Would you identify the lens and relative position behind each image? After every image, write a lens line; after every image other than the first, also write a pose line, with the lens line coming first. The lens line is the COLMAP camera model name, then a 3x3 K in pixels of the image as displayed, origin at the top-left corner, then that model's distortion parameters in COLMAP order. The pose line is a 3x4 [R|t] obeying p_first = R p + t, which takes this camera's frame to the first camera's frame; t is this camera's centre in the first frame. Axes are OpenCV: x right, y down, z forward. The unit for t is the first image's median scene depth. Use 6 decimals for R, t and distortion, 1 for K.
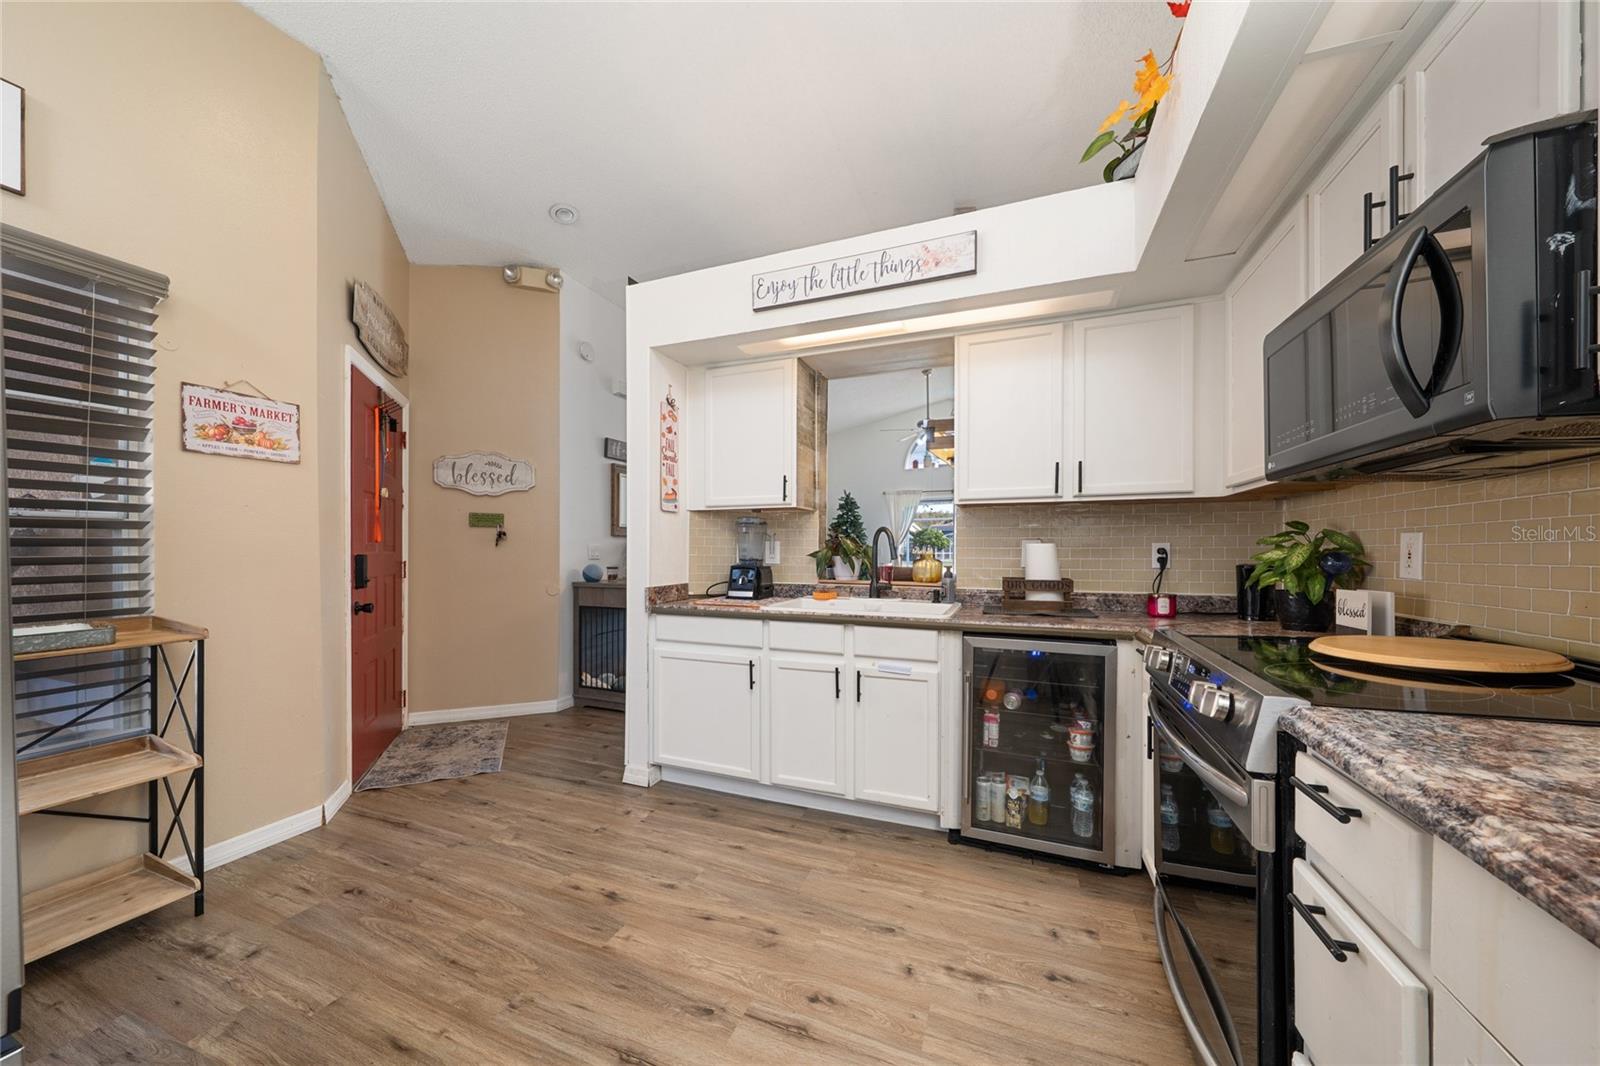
lens RADIAL K [[550.2, 0, 795.1], [0, 550.2, 541.5], [0, 0, 1]] dist [0.001754, 0.000178]
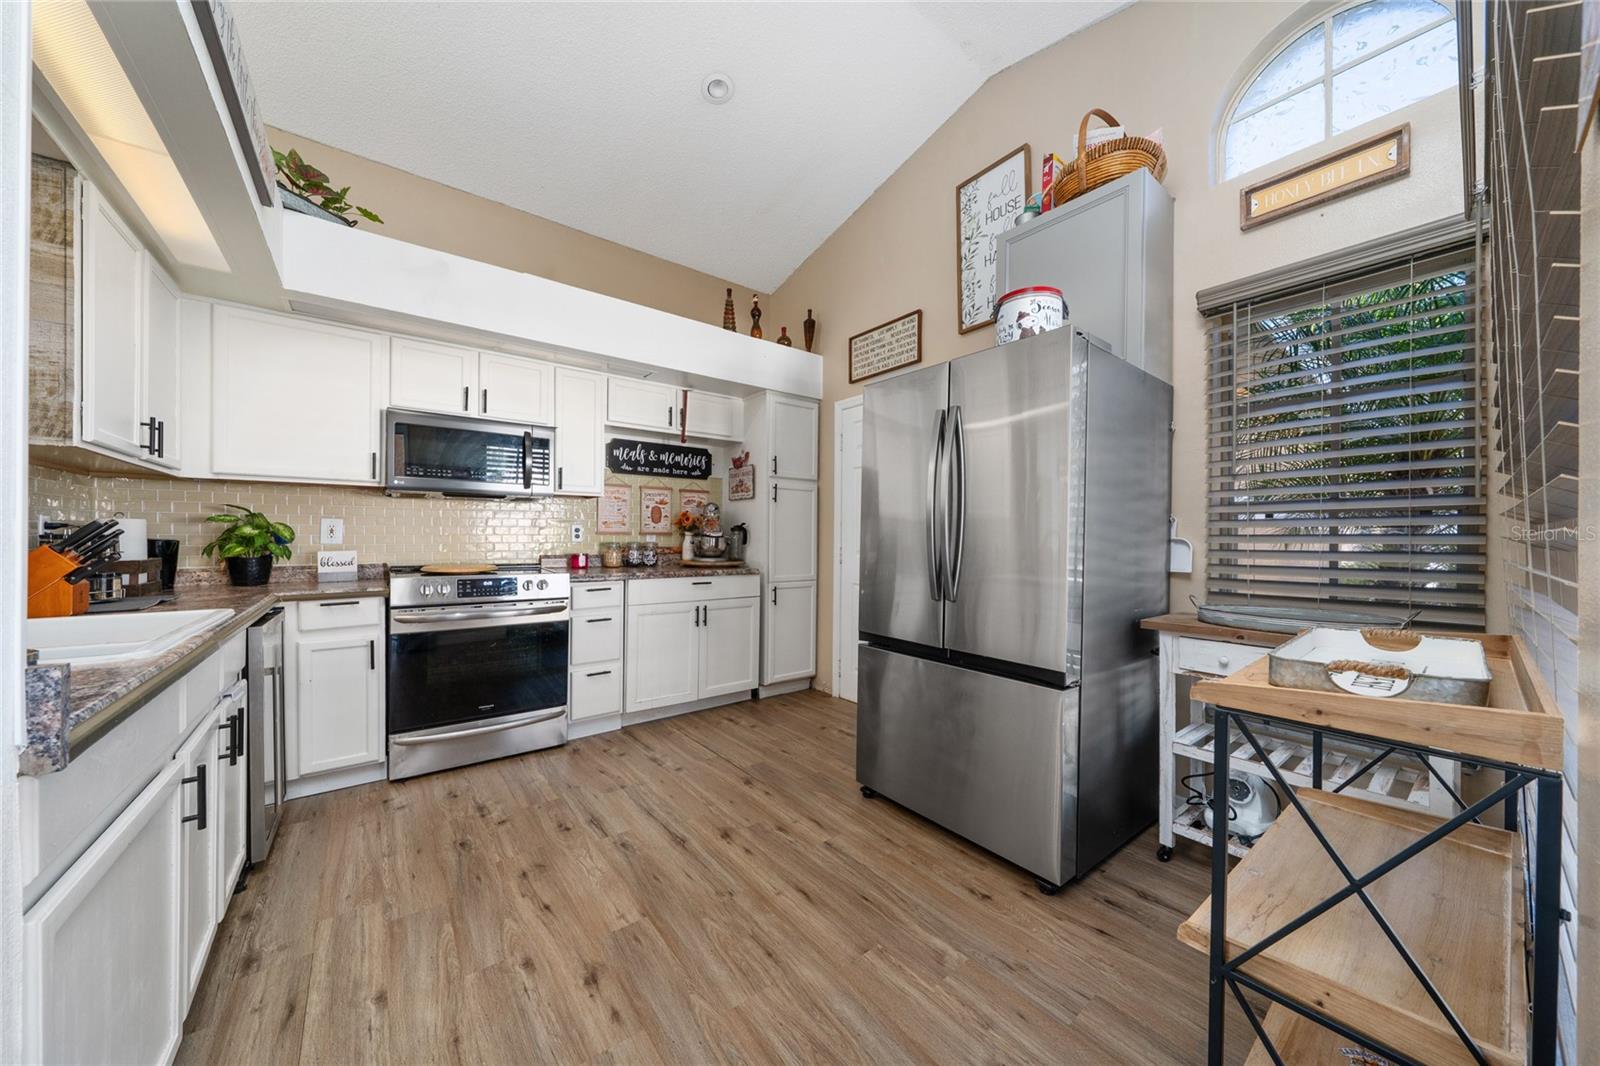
lens RADIAL K [[550.2, 0, 795.1], [0, 550.2, 541.5], [0, 0, 1]] dist [0.001754, 0.000178]
pose [[-0.863927, -0.004759, 0.503595, -1.032274], [-0.009751, 0.999926, -0.007280, 0.047514], [-0.503523, -0.011200, -0.863909, 1.645116]]
